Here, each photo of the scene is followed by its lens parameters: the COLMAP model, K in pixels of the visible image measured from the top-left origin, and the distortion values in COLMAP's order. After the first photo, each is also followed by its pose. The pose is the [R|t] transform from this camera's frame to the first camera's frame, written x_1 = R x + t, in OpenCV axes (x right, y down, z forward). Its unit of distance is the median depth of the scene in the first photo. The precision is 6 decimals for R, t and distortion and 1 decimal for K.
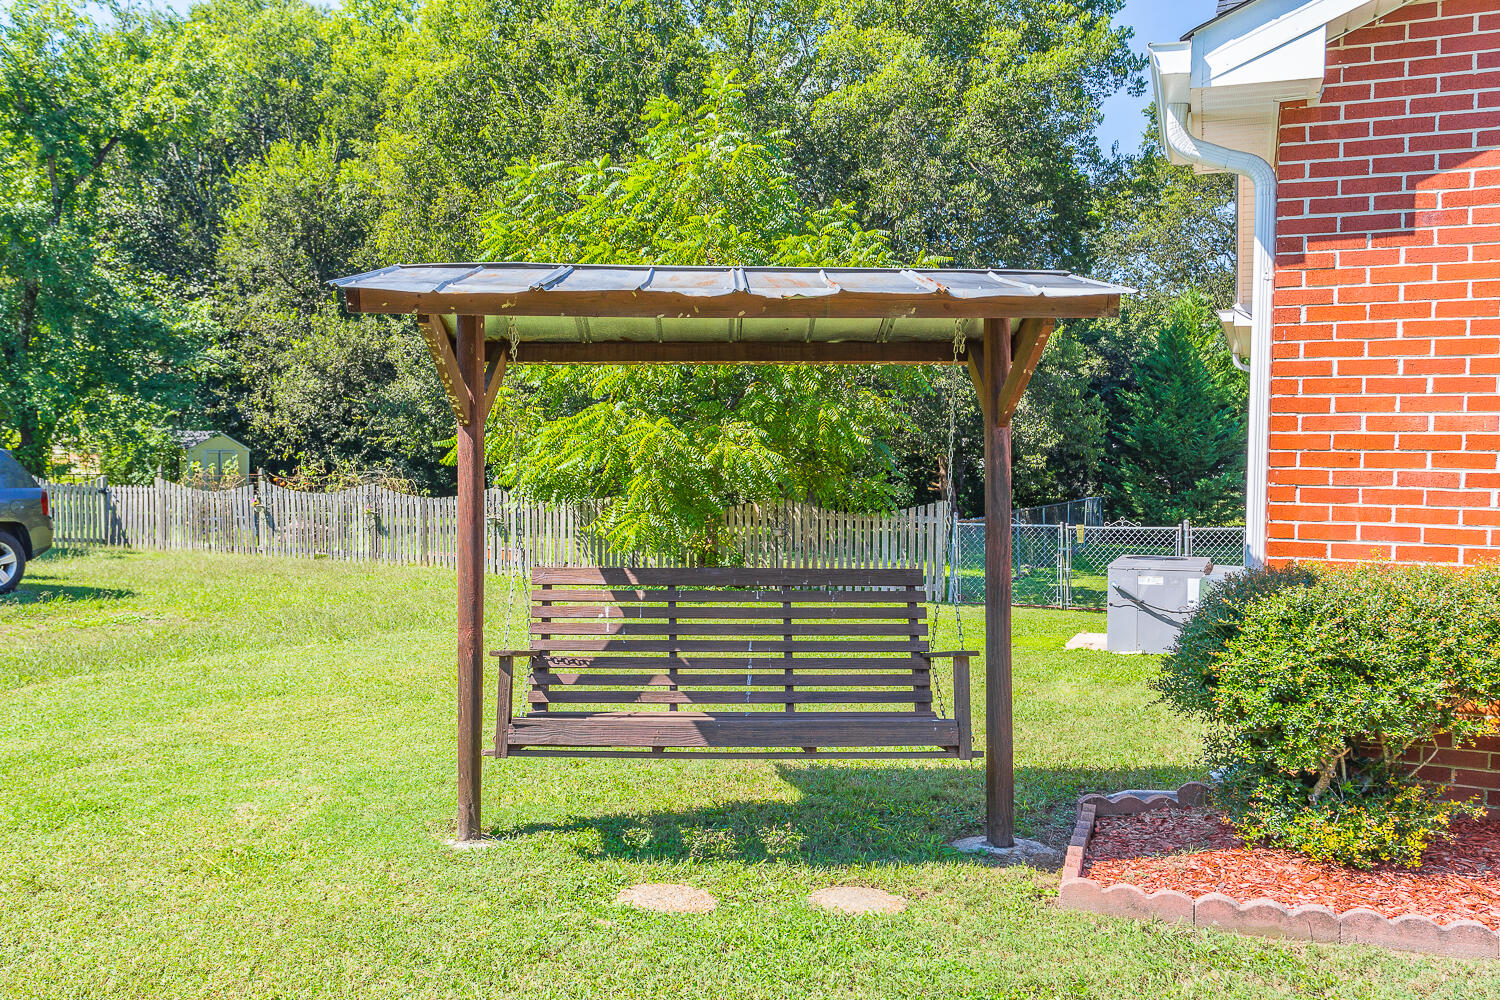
lens RADIAL K [[1269.0, 0, 752.5], [0, 1269.0, 496.0], [0, 0, 1]] dist [0.004173, -0.000912]
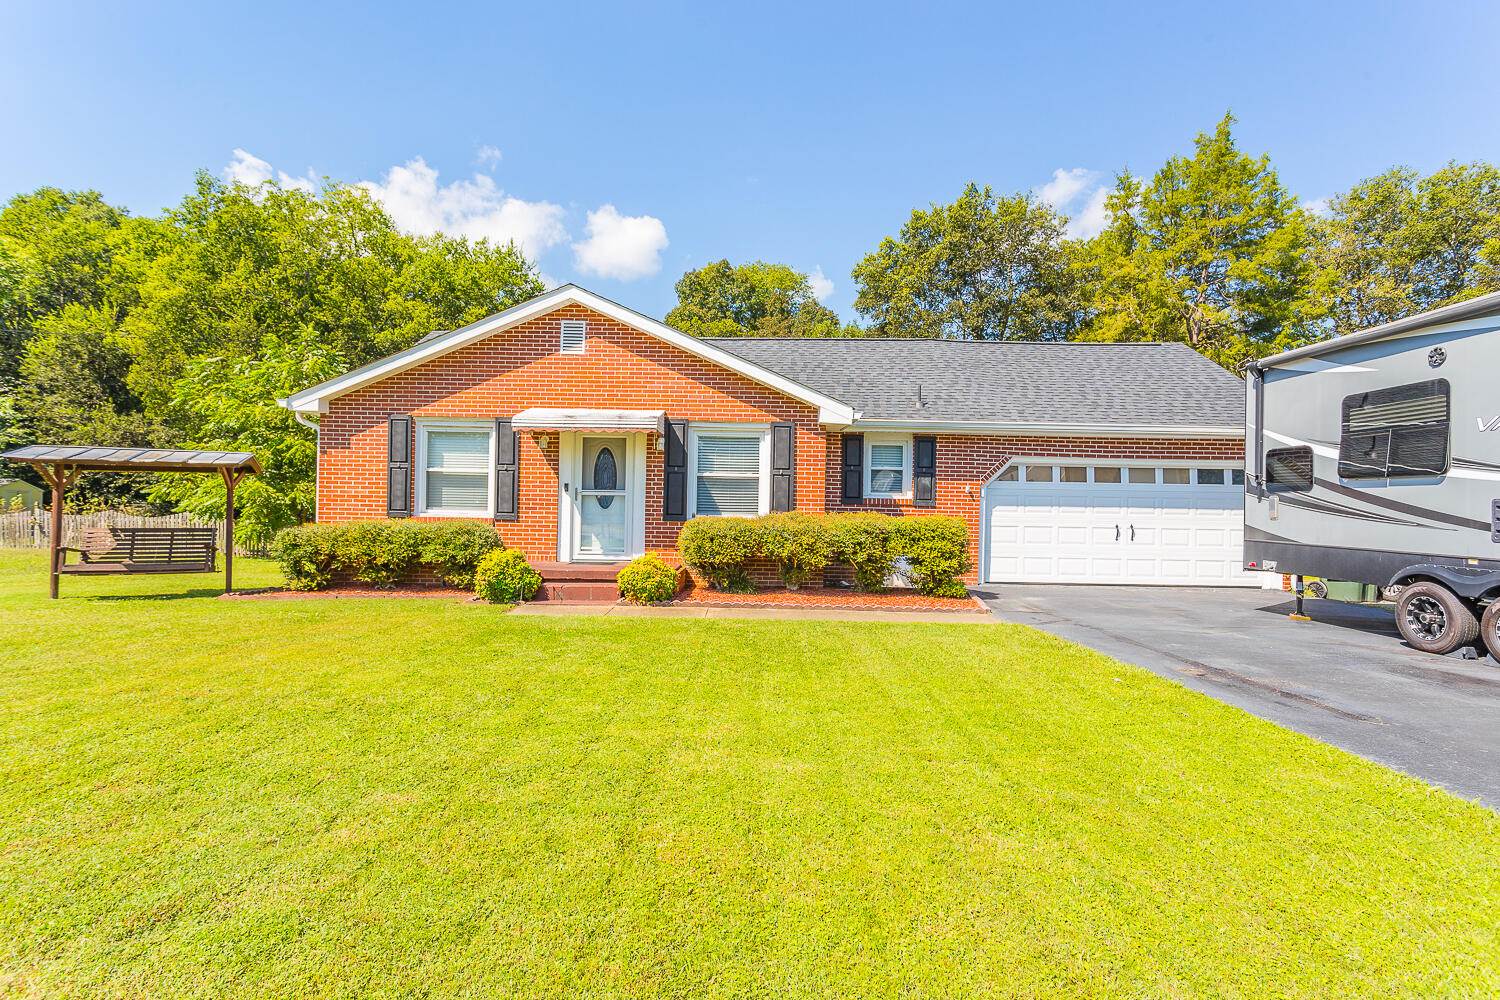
lens RADIAL K [[717.2, 0, 751.8], [0, 717.2, 497.5], [0, 0, 1]] dist [0.001203, 0.001126]
pose [[0.925868, 0.011139, 0.377682, 0.100255], [0.001804, 0.999424, -0.033899, 0.005201], [-0.377842, 0.032067, 0.925315, -0.199306]]
